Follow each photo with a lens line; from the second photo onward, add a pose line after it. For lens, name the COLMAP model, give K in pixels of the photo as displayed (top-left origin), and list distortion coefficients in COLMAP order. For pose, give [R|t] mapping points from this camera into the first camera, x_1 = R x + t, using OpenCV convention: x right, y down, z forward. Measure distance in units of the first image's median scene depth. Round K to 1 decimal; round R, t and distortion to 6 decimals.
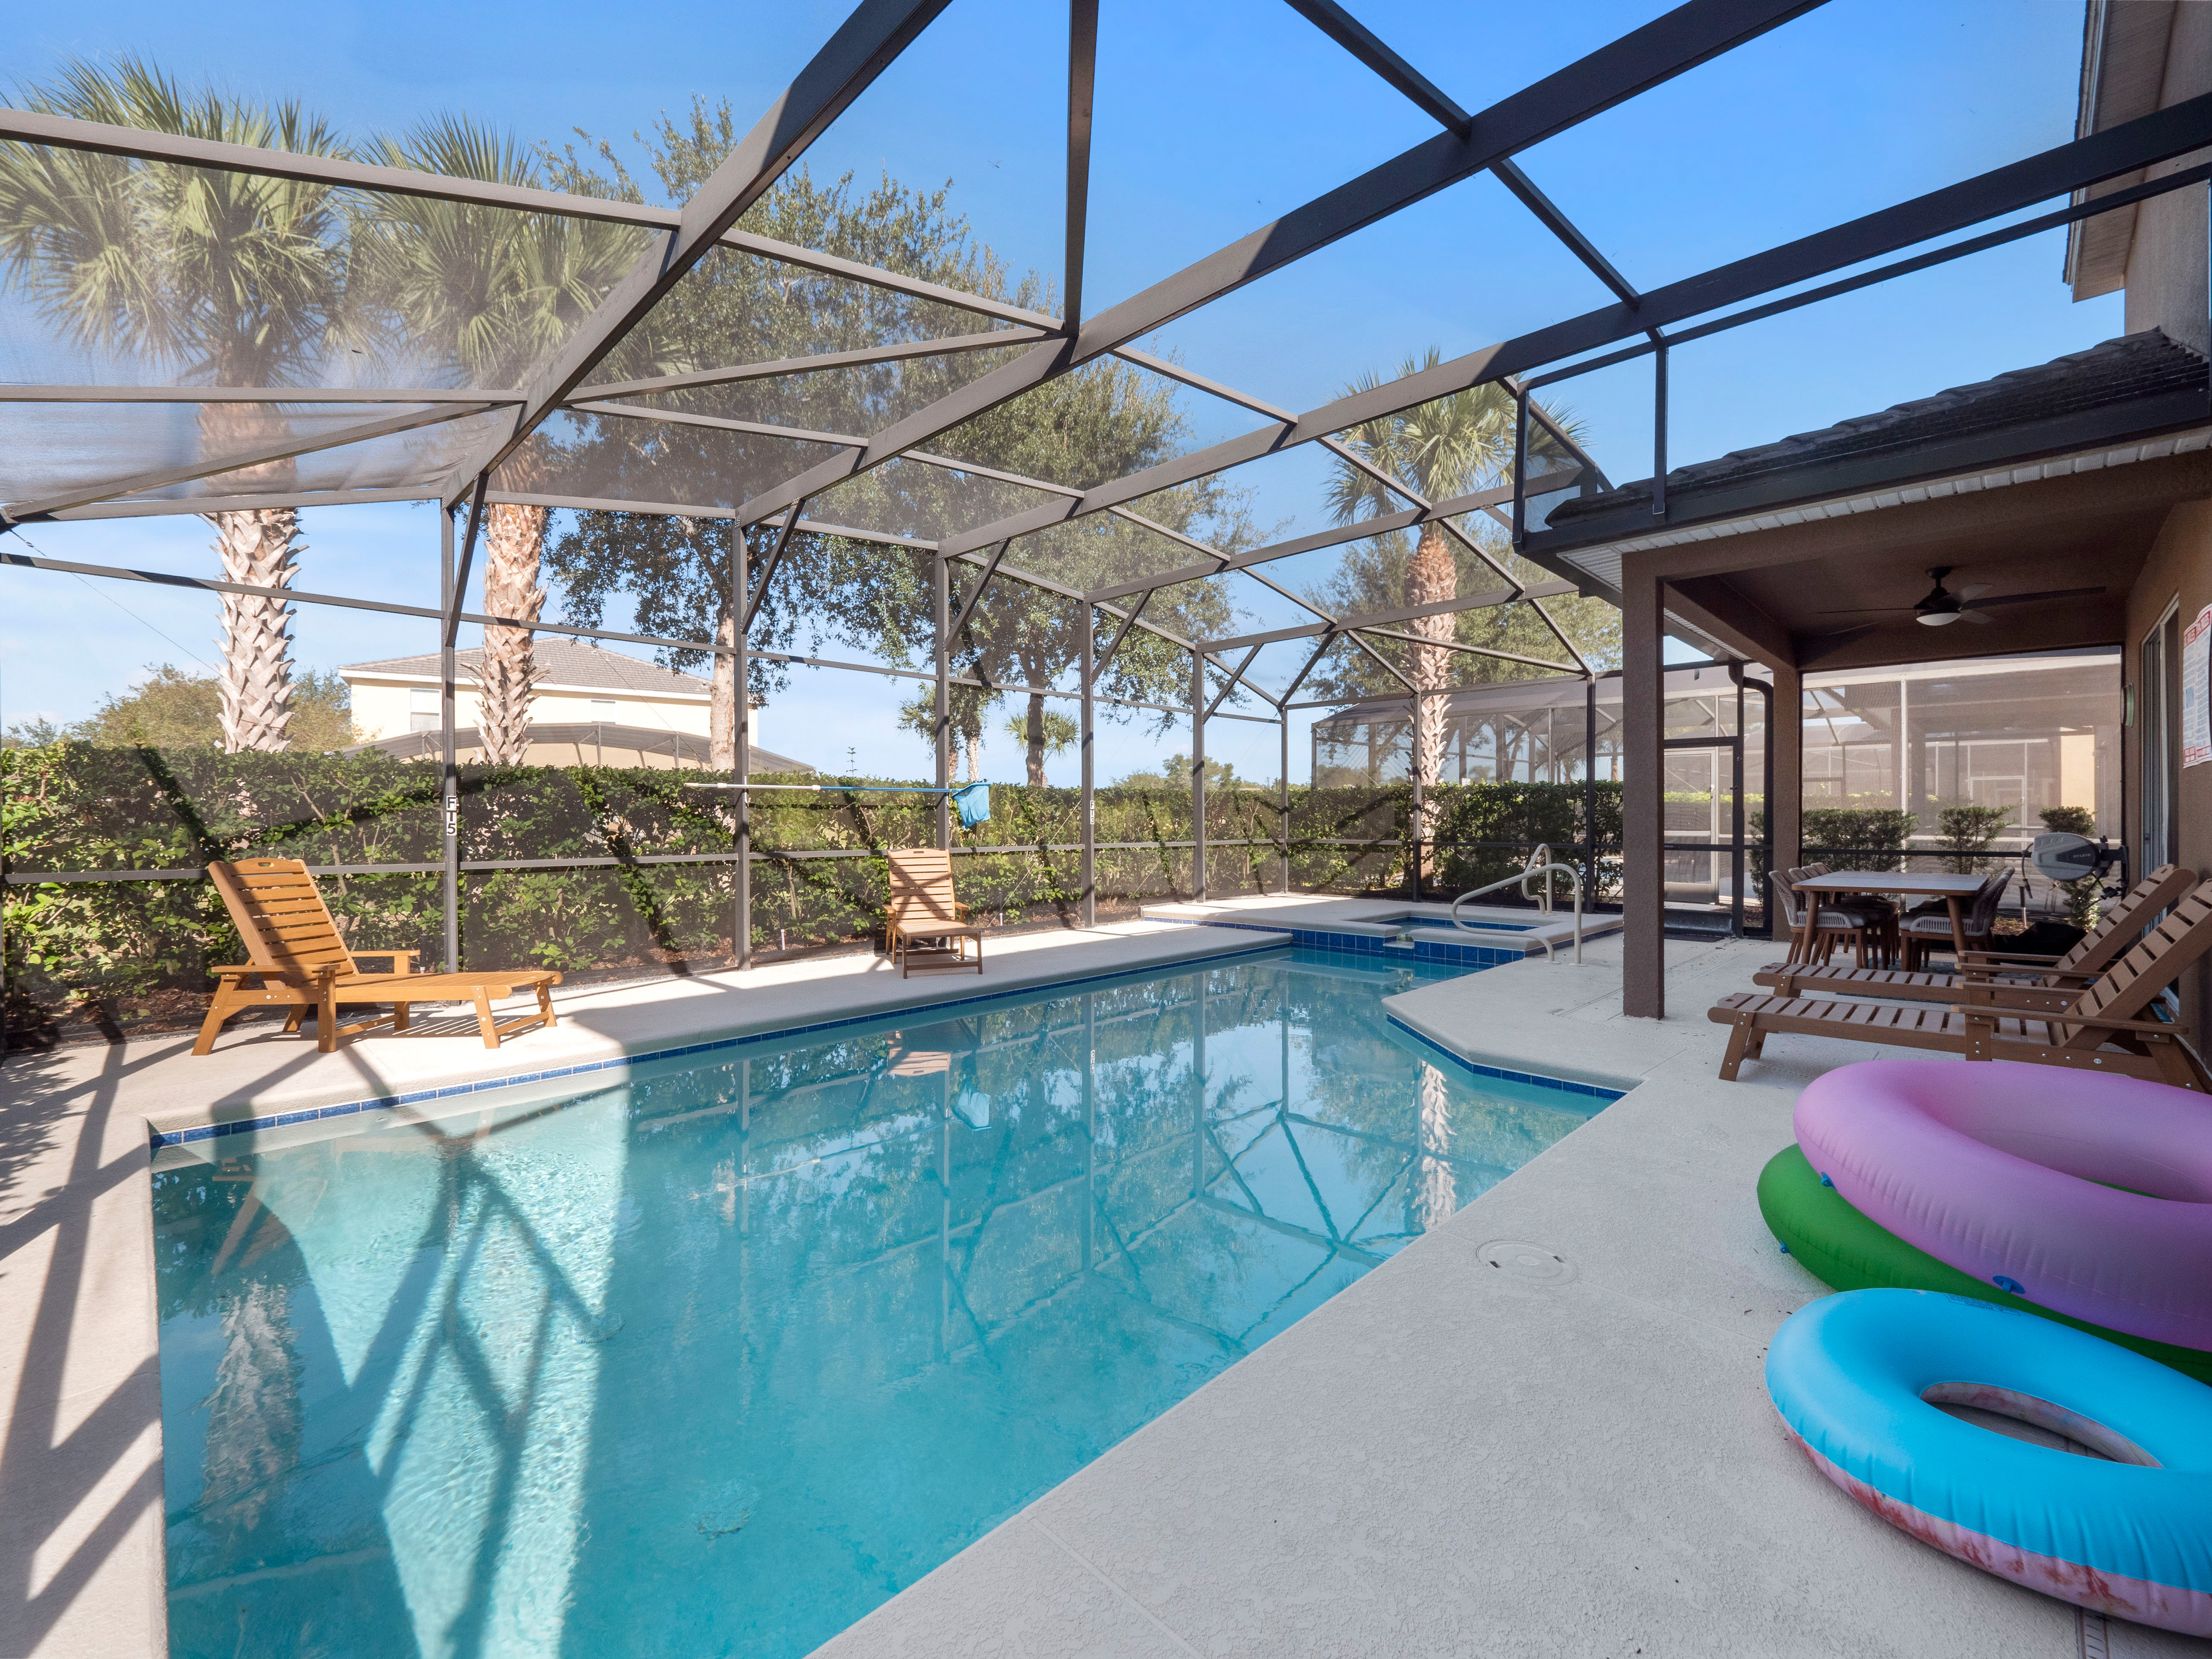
lens RADIAL K [[928.2, 0, 1146.0], [0, 928.2, 820.0], [0, 0, 1]] dist [-0.015376, -0.000141]
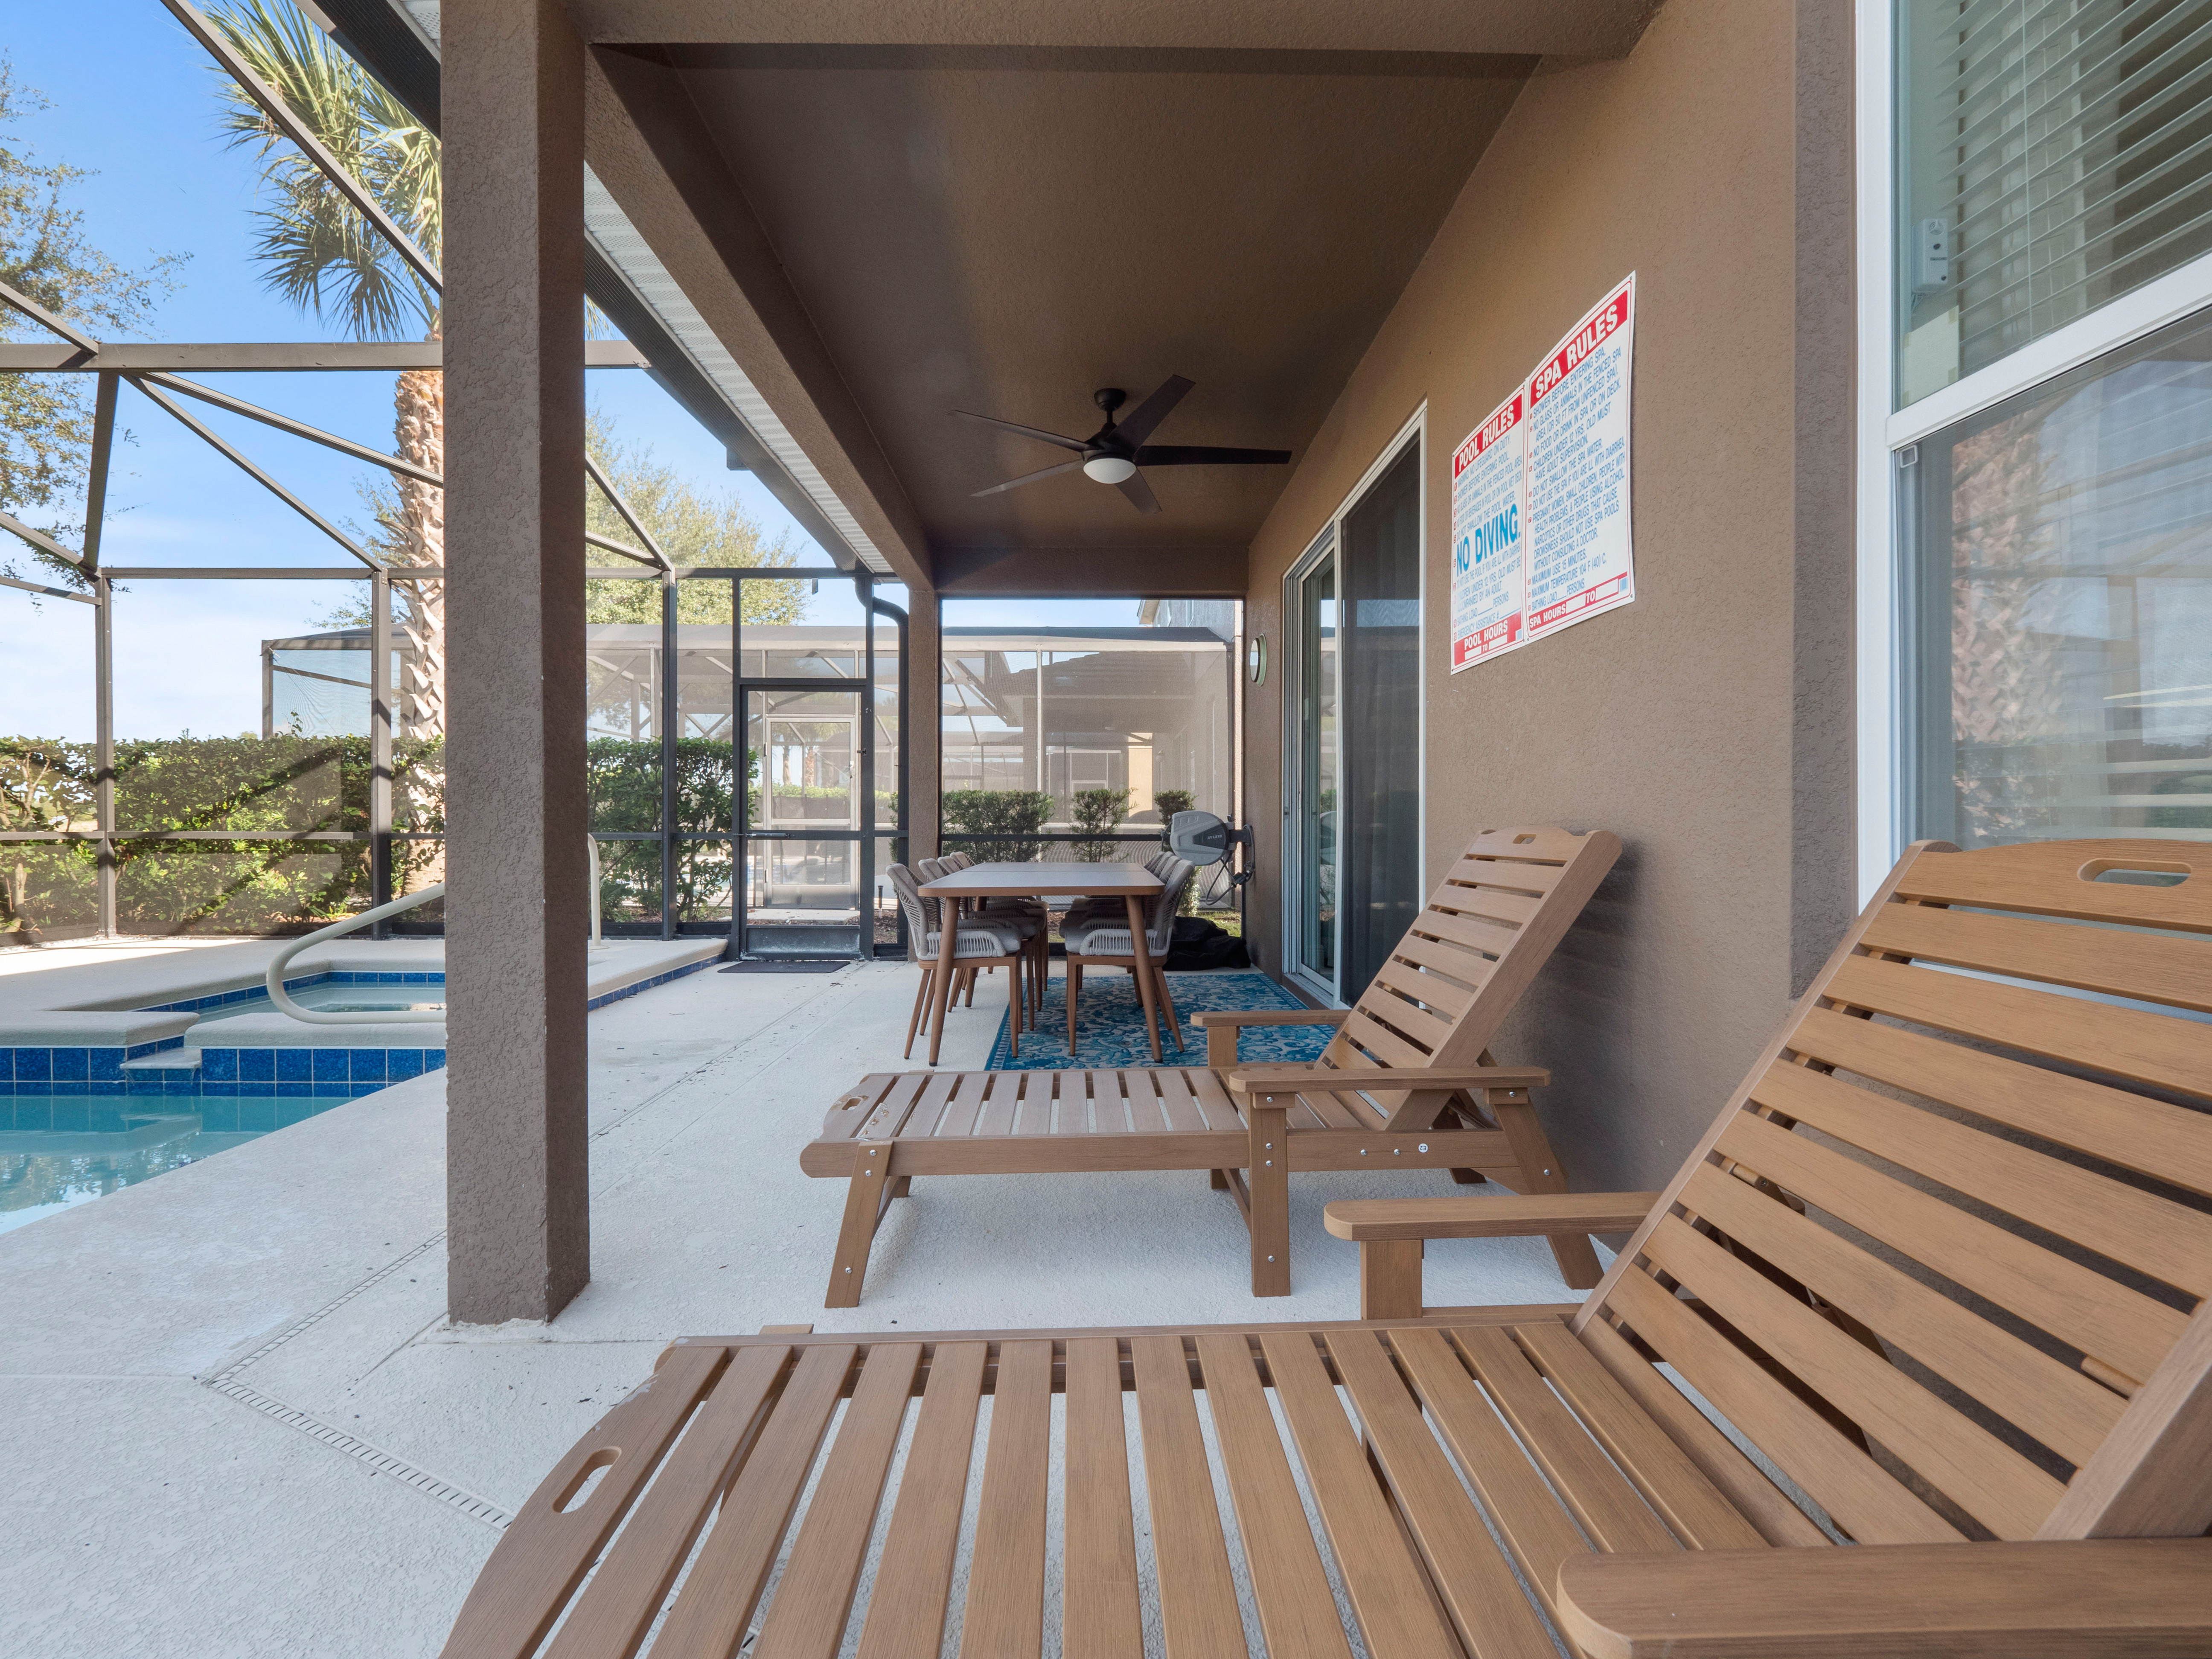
lens RADIAL K [[927.5, 0, 1089.3], [0, 927.5, 835.1], [0, 0, 1]] dist [-0.000183, -0.010038]
pose [[0.721018, -0.007375, 0.692877, 0.260568], [-0.000455, 0.999938, 0.011117, 0.021606], [-0.692916, -0.008331, 0.720970, 0.351794]]
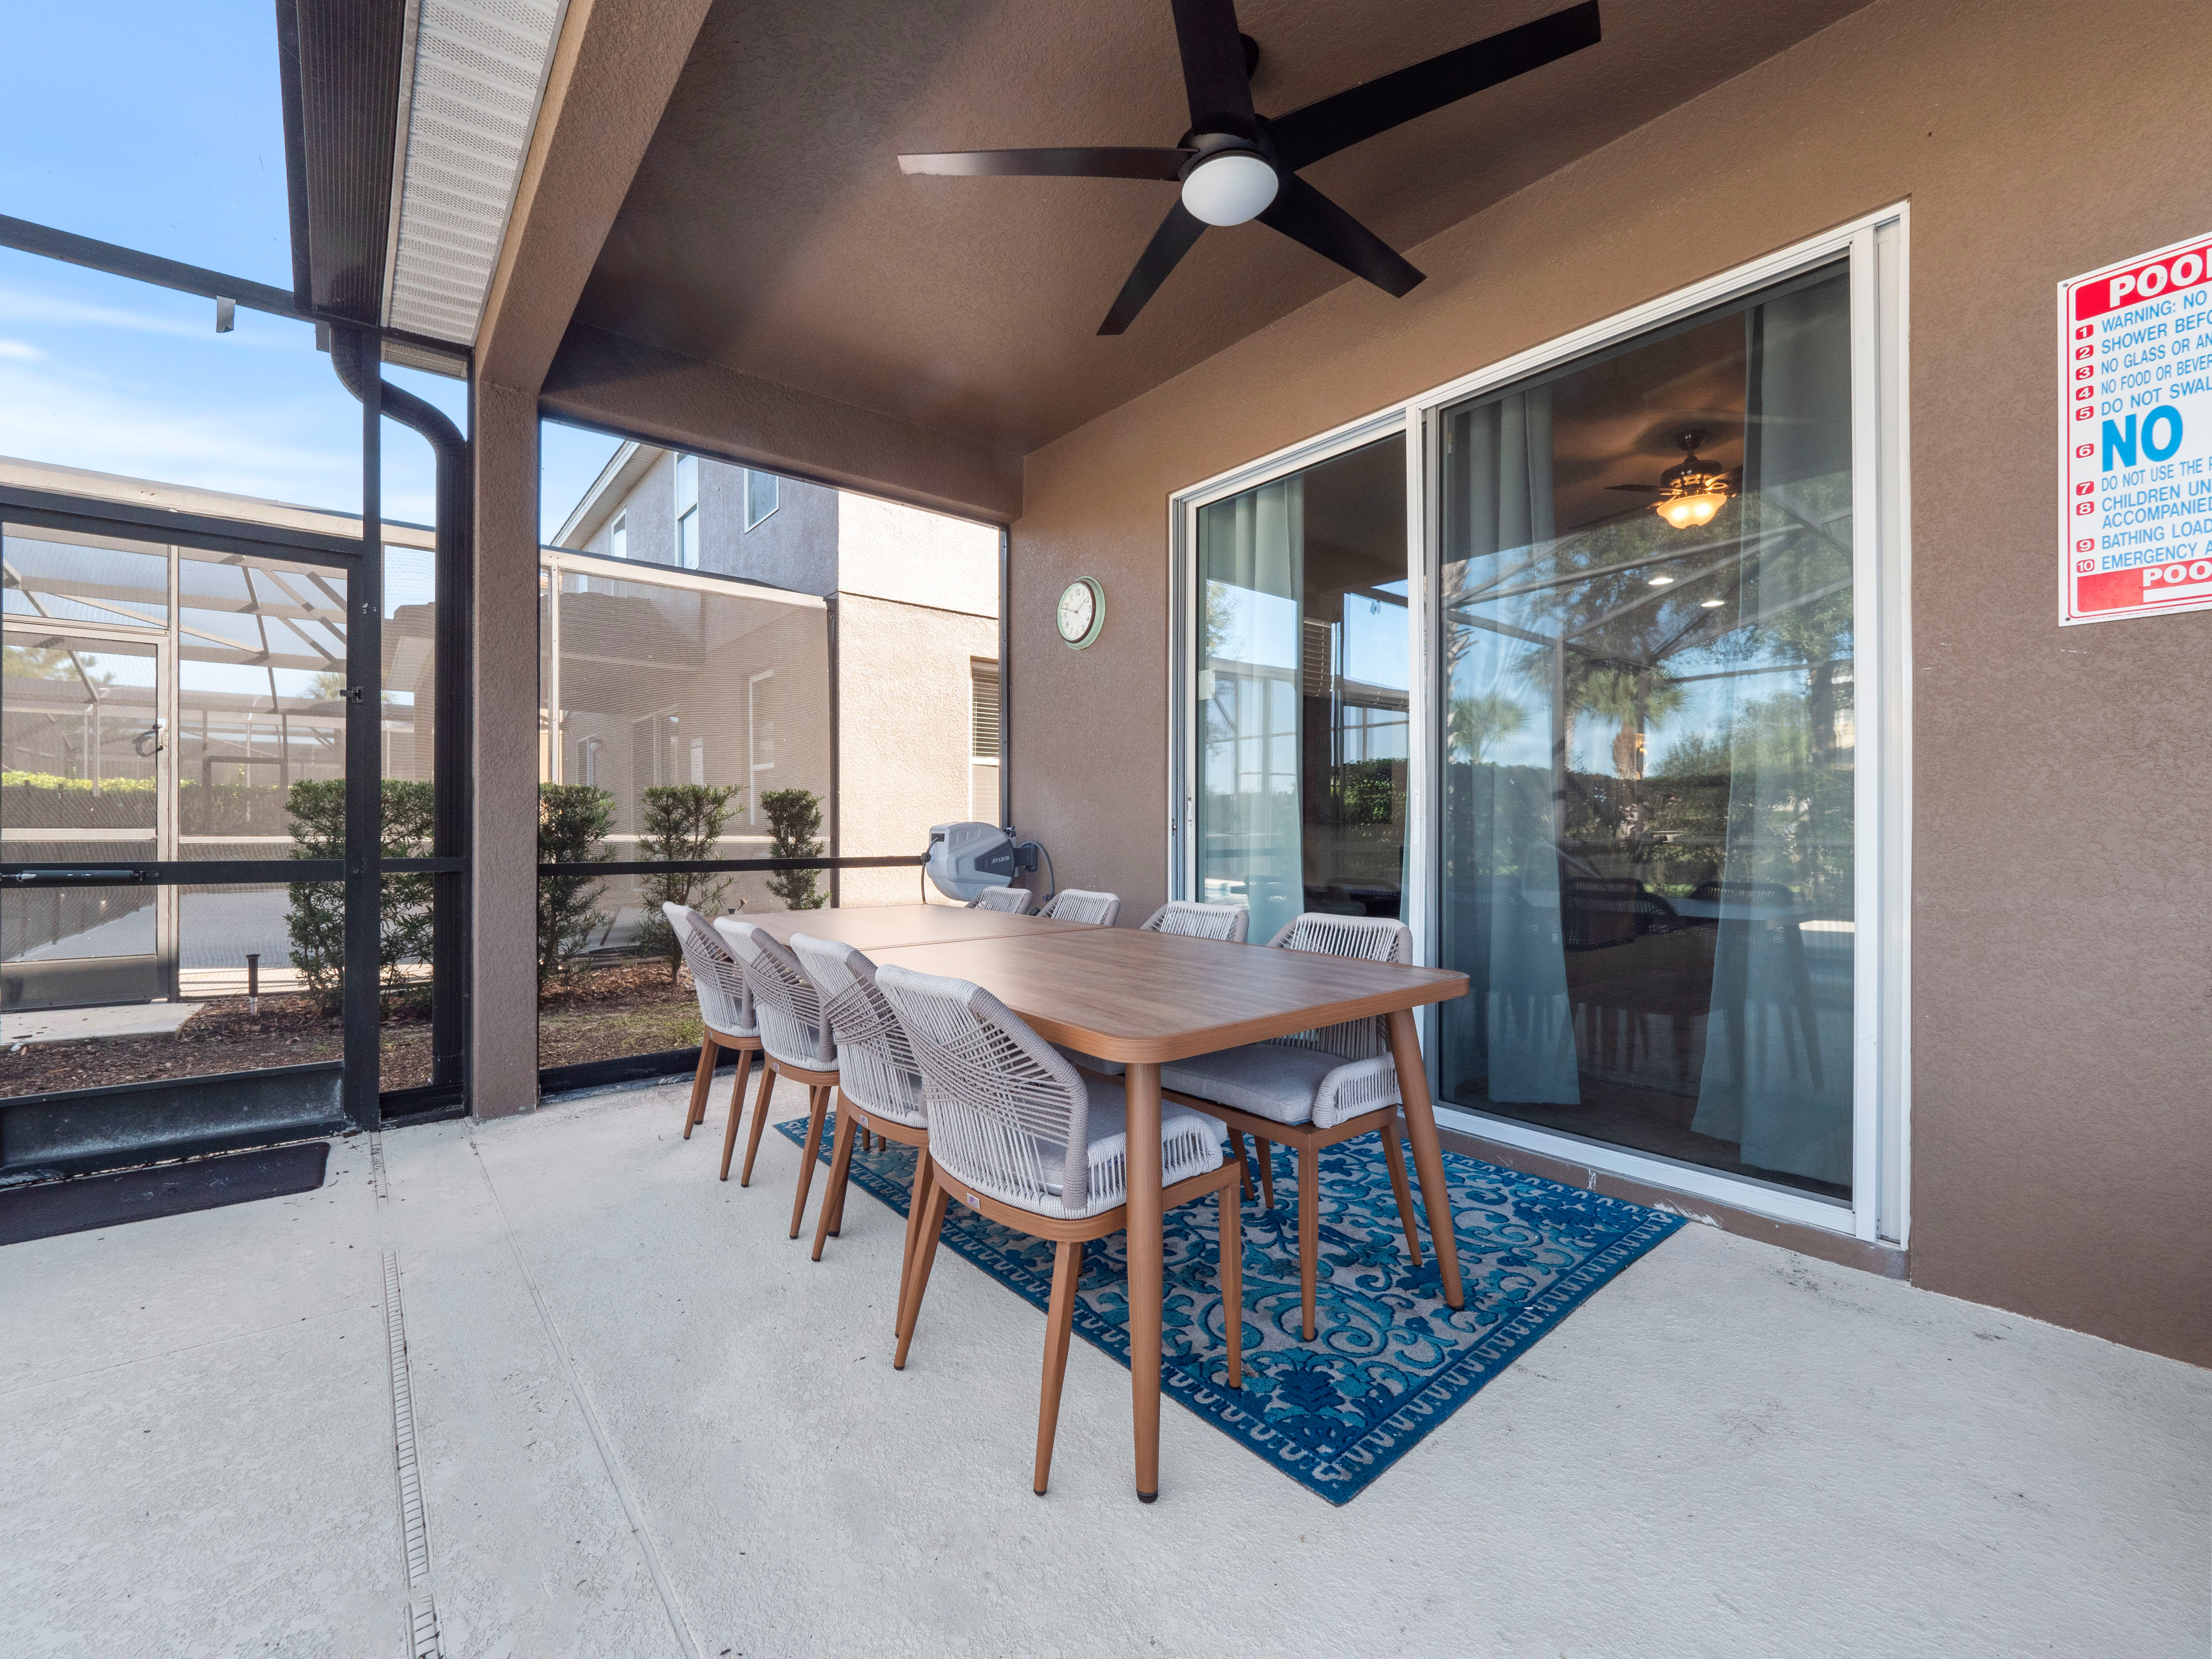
lens RADIAL K [[943.7, 0, 1092.2], [0, 943.7, 828.2], [0, 0, 1]] dist [0.008034, -0.008557]
pose [[0.137732, 0.000309, 0.990469, 0.321514], [0.003227, 0.999995, -0.000760, 0.015787], [-0.990464, 0.003301, 0.137731, 0.666920]]
